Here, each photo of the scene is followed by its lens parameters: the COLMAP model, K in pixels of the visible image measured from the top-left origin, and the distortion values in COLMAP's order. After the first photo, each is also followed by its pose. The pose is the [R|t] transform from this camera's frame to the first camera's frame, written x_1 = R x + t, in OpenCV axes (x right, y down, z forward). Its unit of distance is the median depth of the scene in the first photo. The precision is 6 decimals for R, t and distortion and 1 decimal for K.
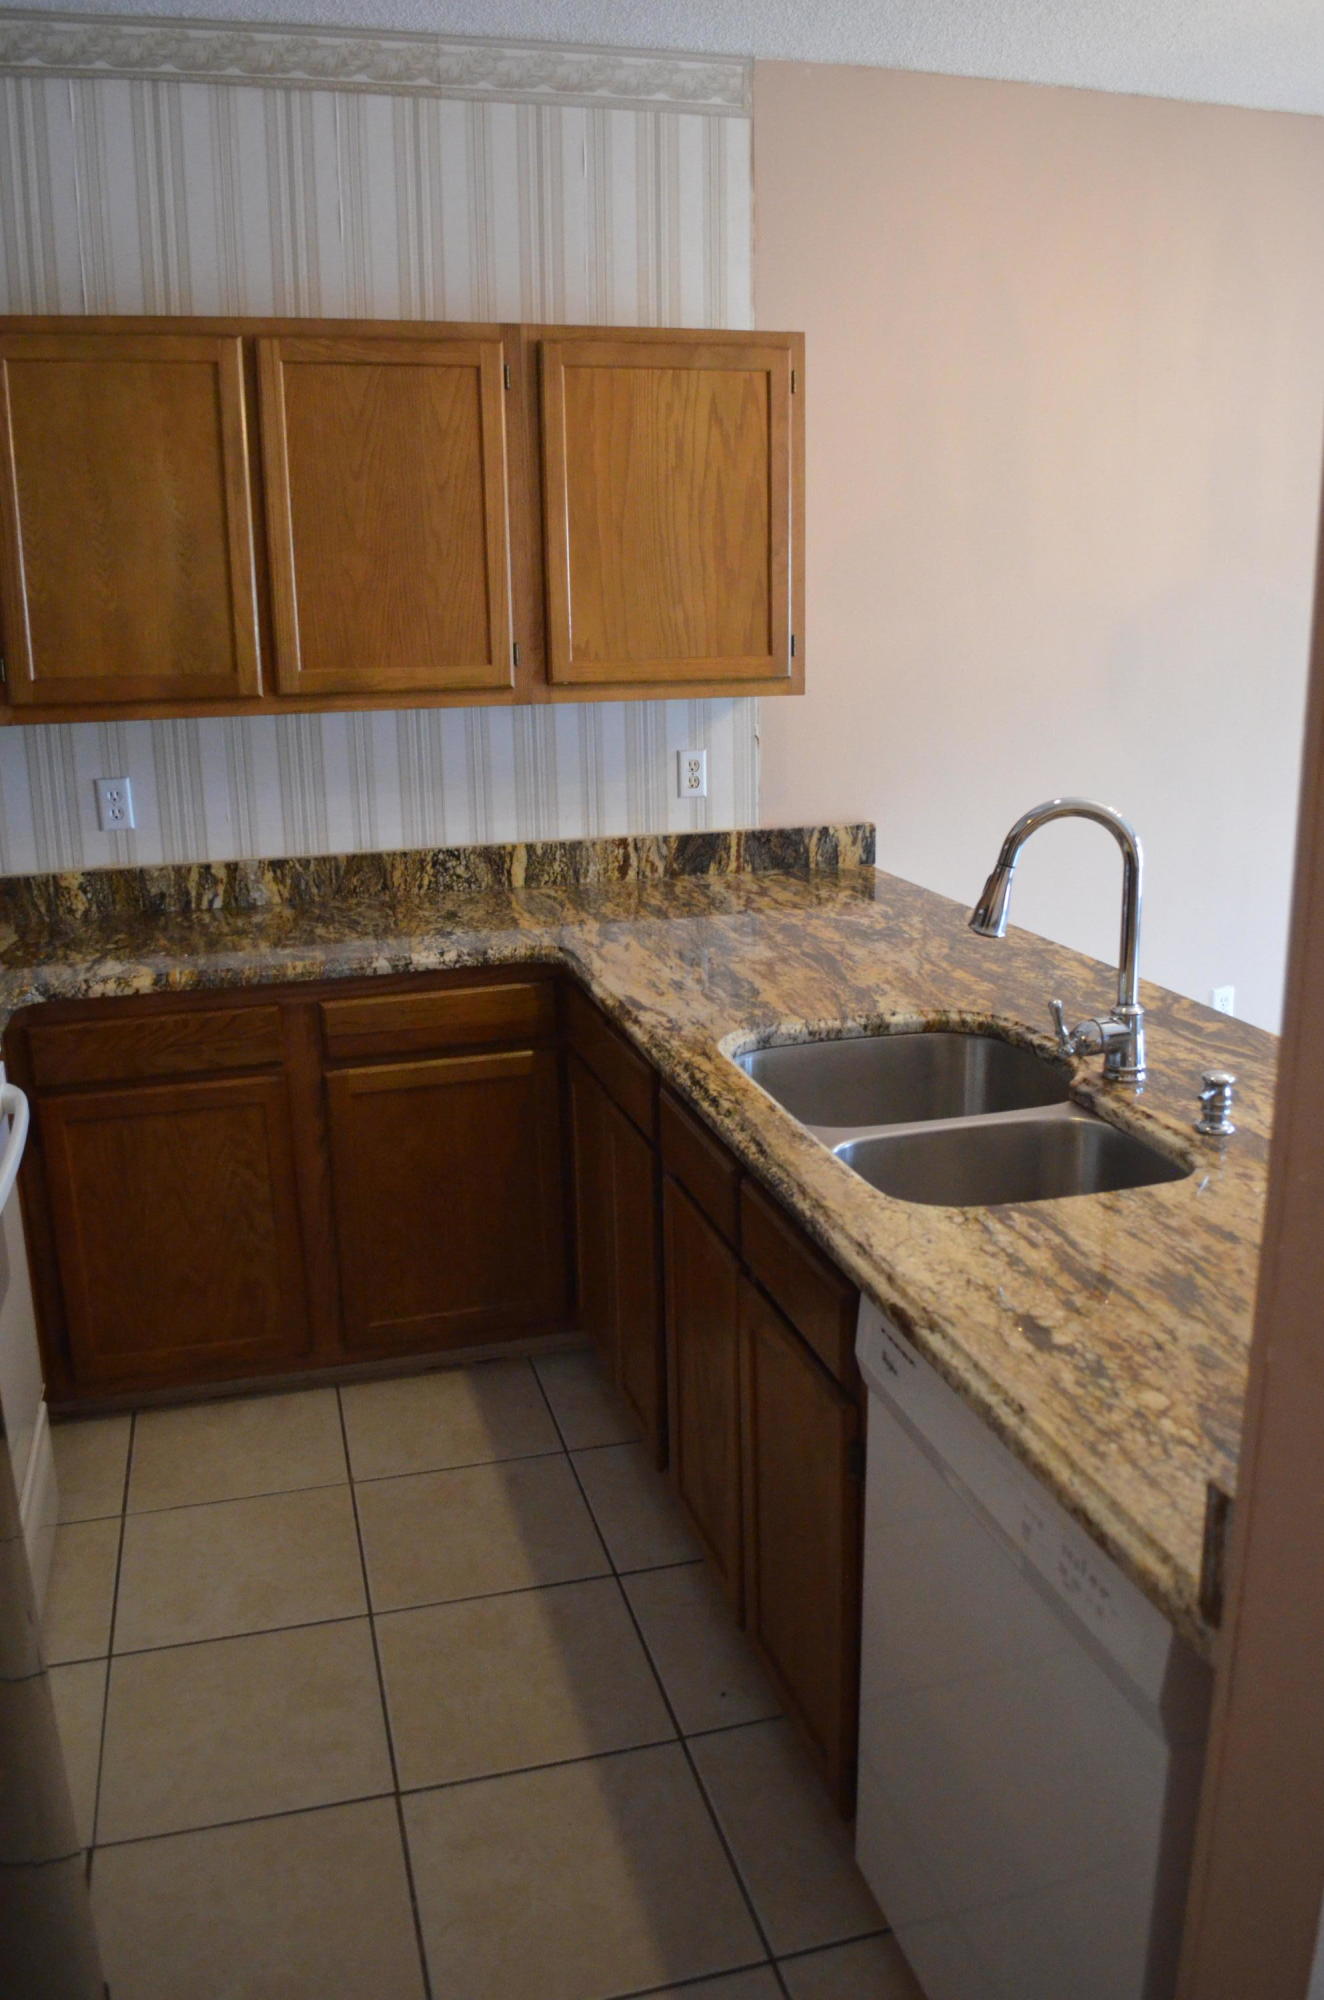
lens RADIAL K [[1569.1, 0, 679.5], [0, 1569.1, 988.8], [0, 0, 1]] dist [-0.082850, -0.009741]
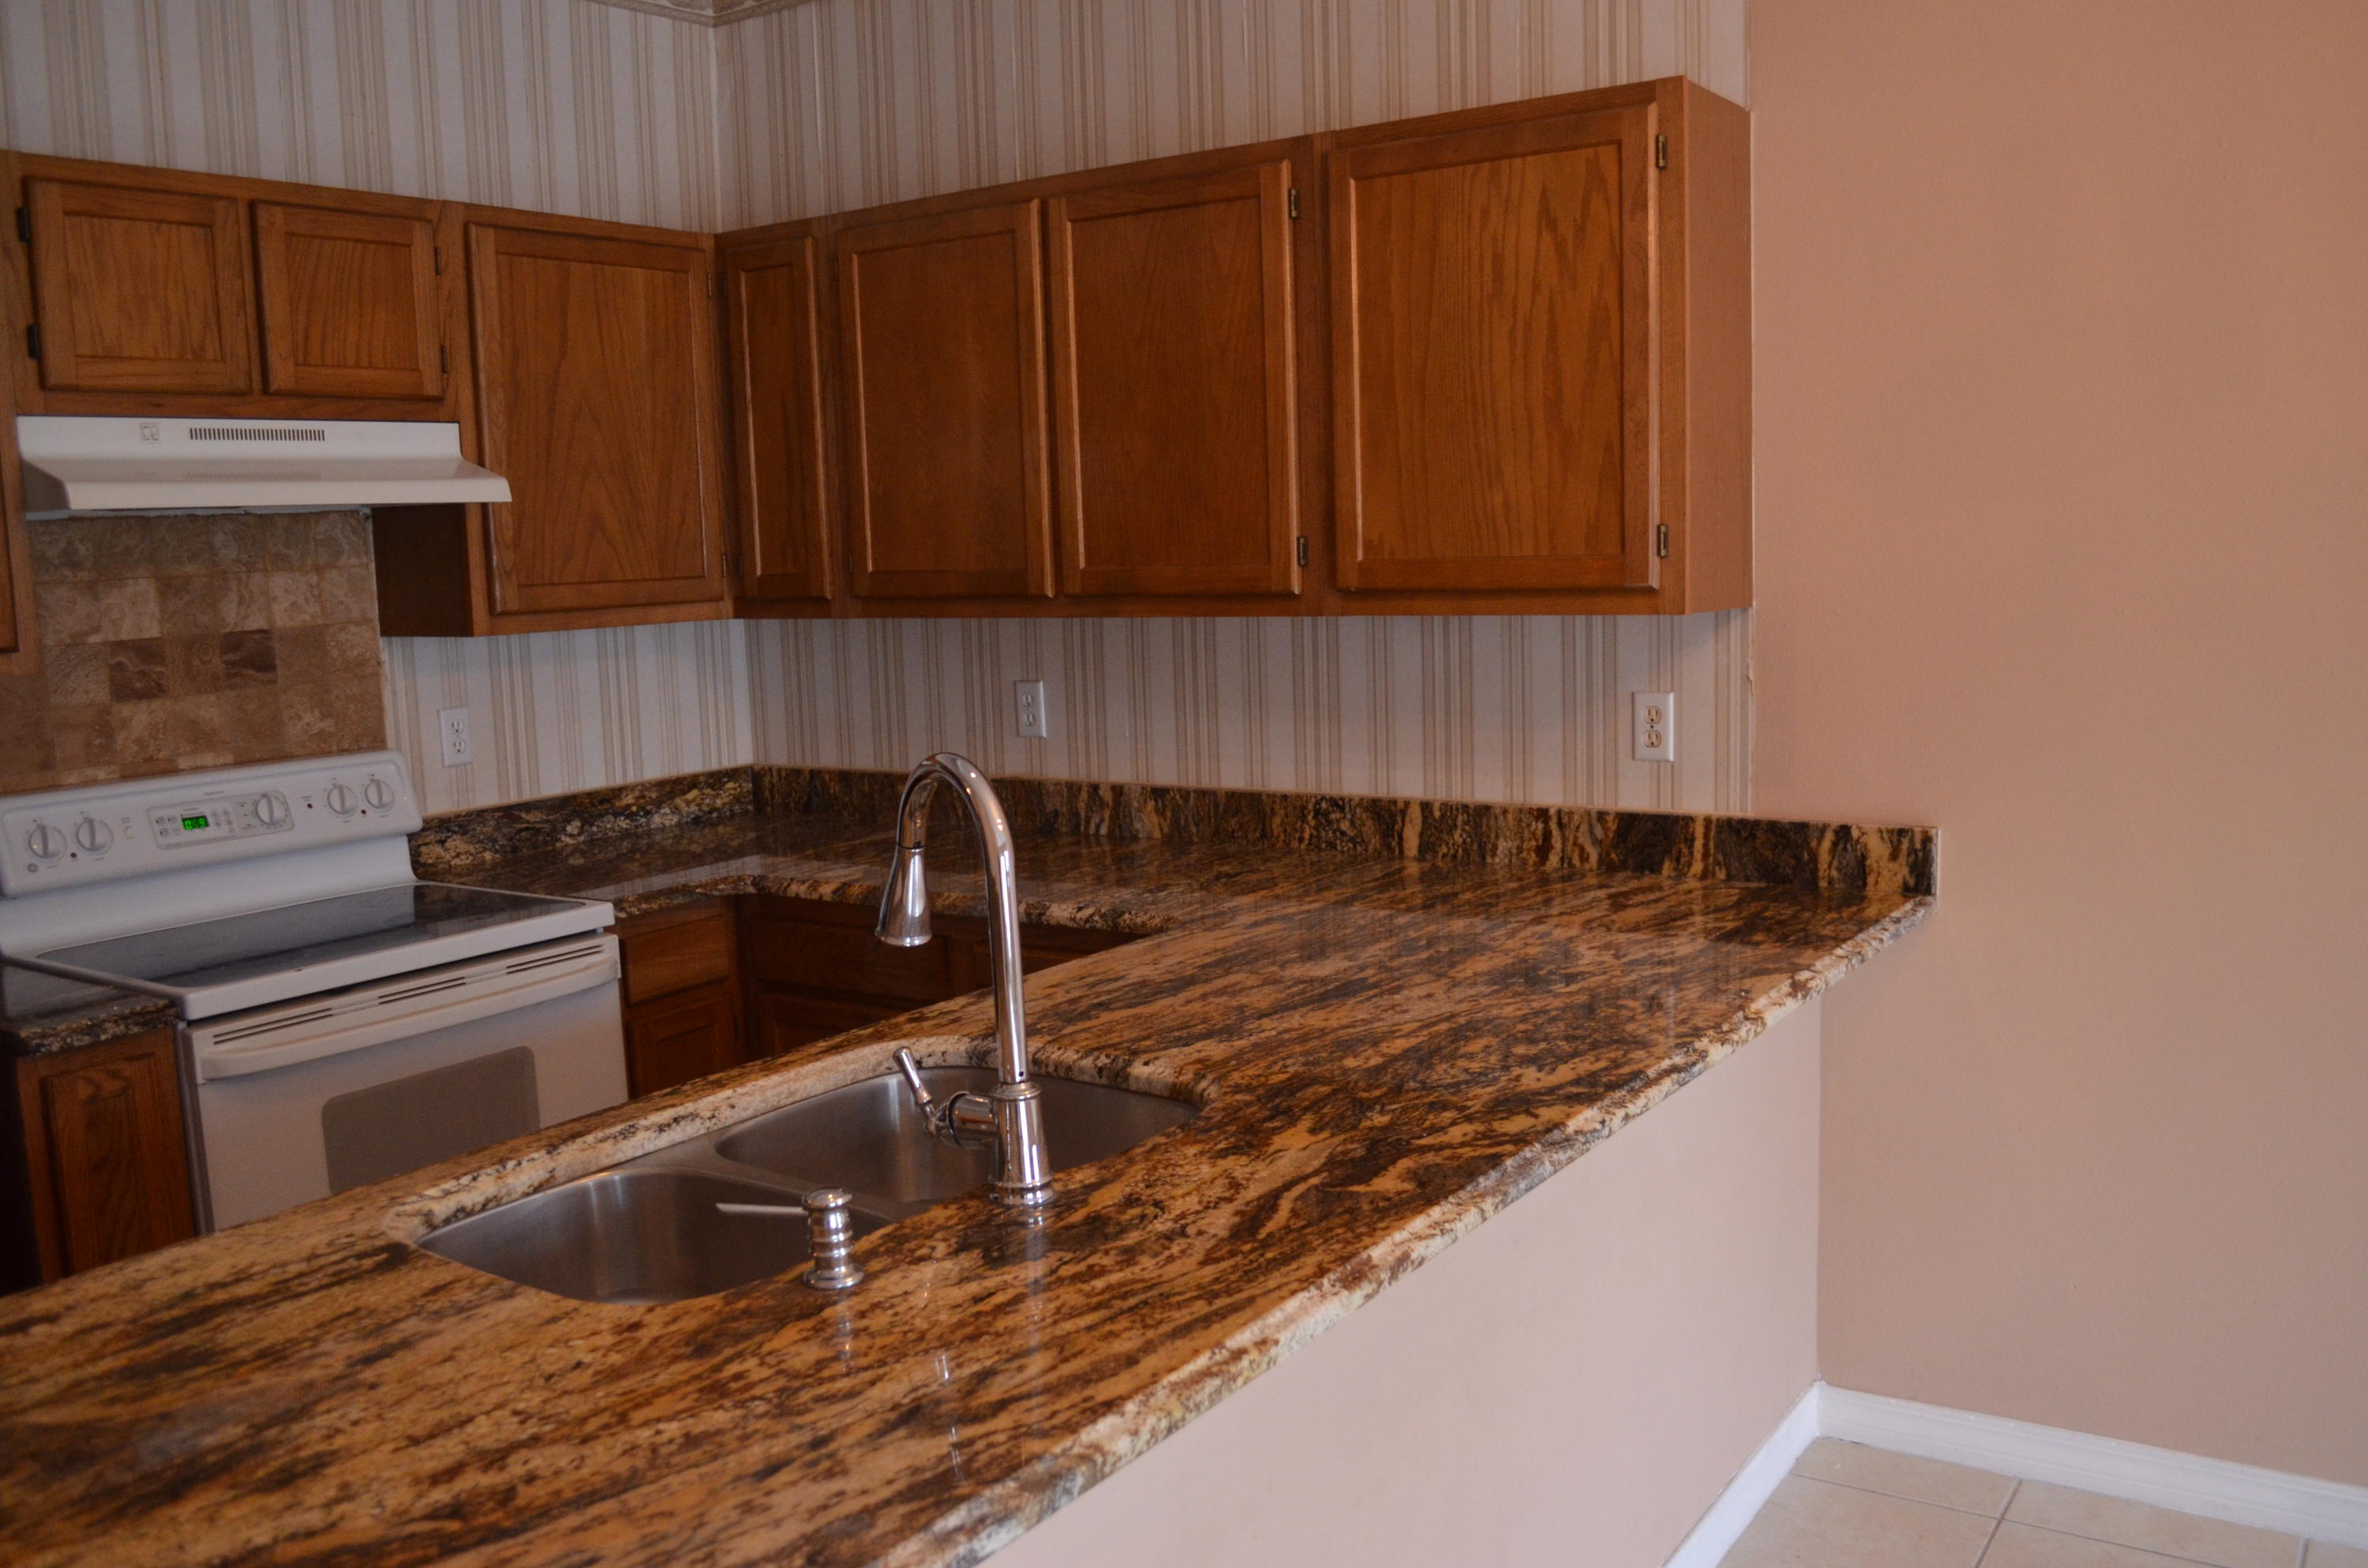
lens RADIAL K [[1967.7, 0, 1187.3], [0, 1967.7, 792.9], [0, 0, 1]] dist [-0.070907, -0.004940]
pose [[0.631607, 0.095060, -0.769439, 0.590581], [-0.166361, 0.985955, -0.014751, -0.067365], [0.757230, 0.137321, 0.638550, 0.327641]]
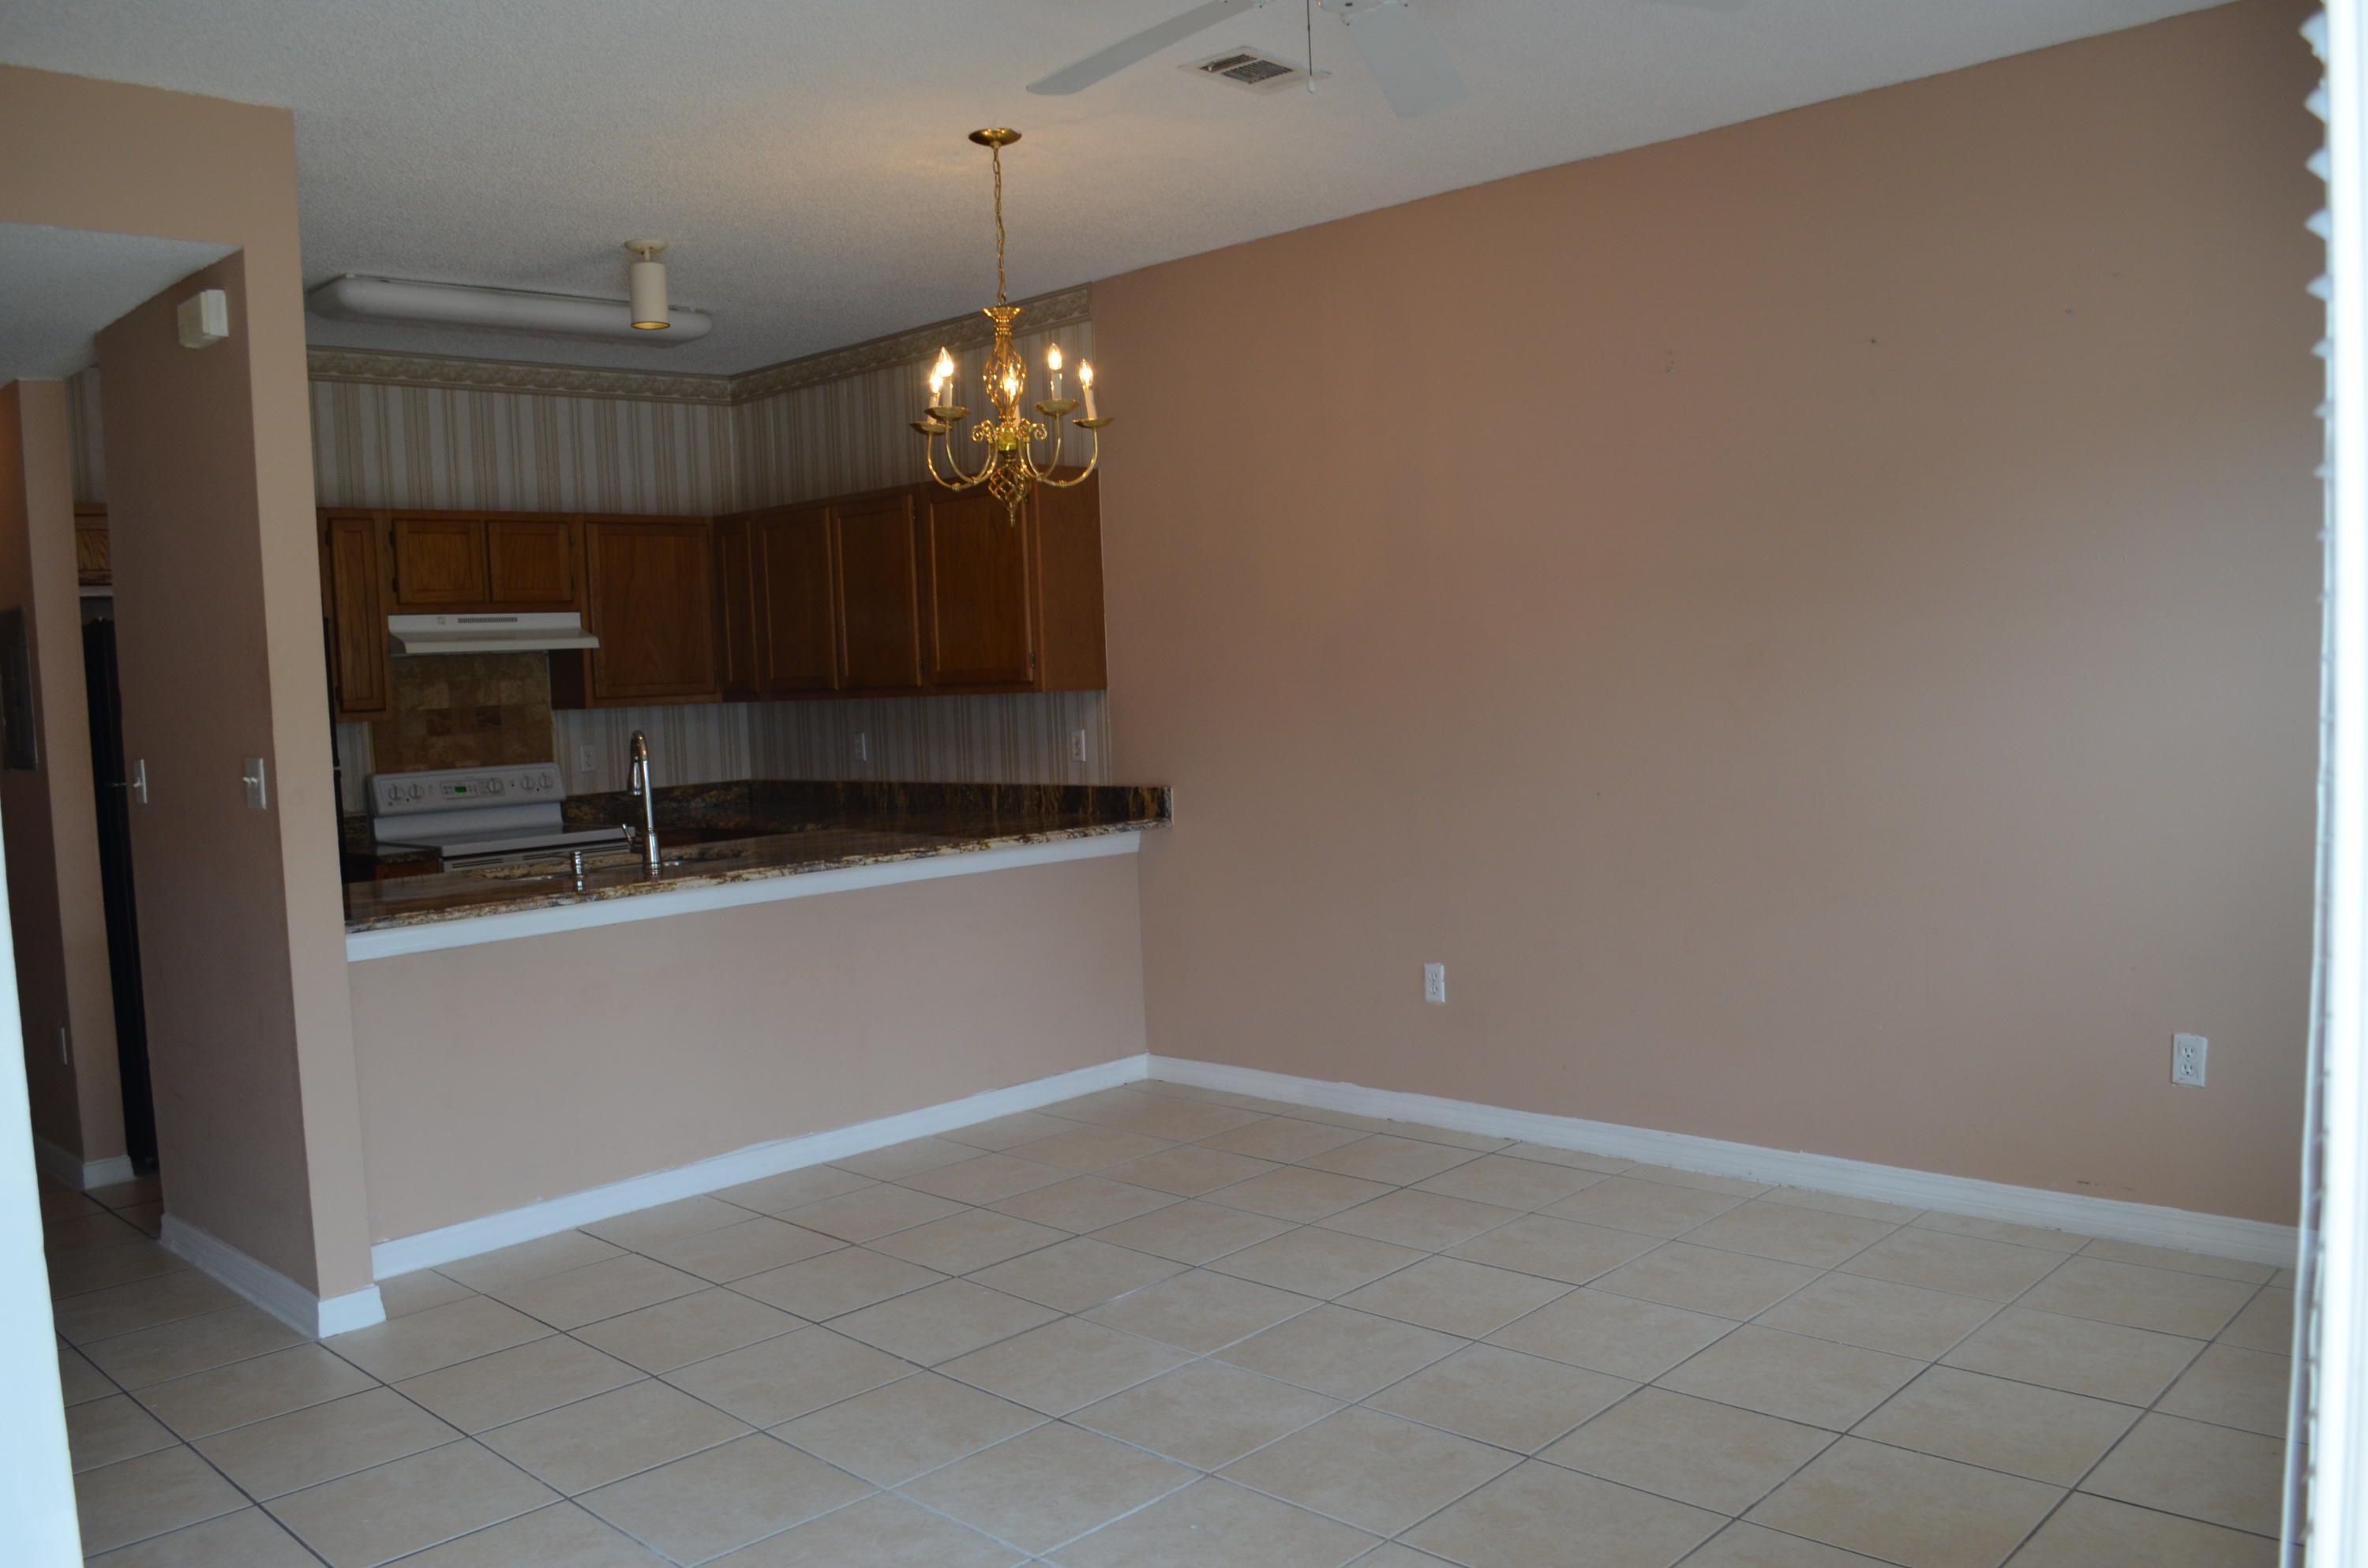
lens RADIAL K [[1857.6, 0, 1187.3], [0, 1857.6, 792.7], [0, 0, 1]] dist [-0.082850, -0.009741]
pose [[0.496091, 0.053332, -0.866631, 1.729327], [-0.179023, 0.982948, -0.041989, -0.041325], [0.849614, 0.175978, 0.497180, 0.239002]]
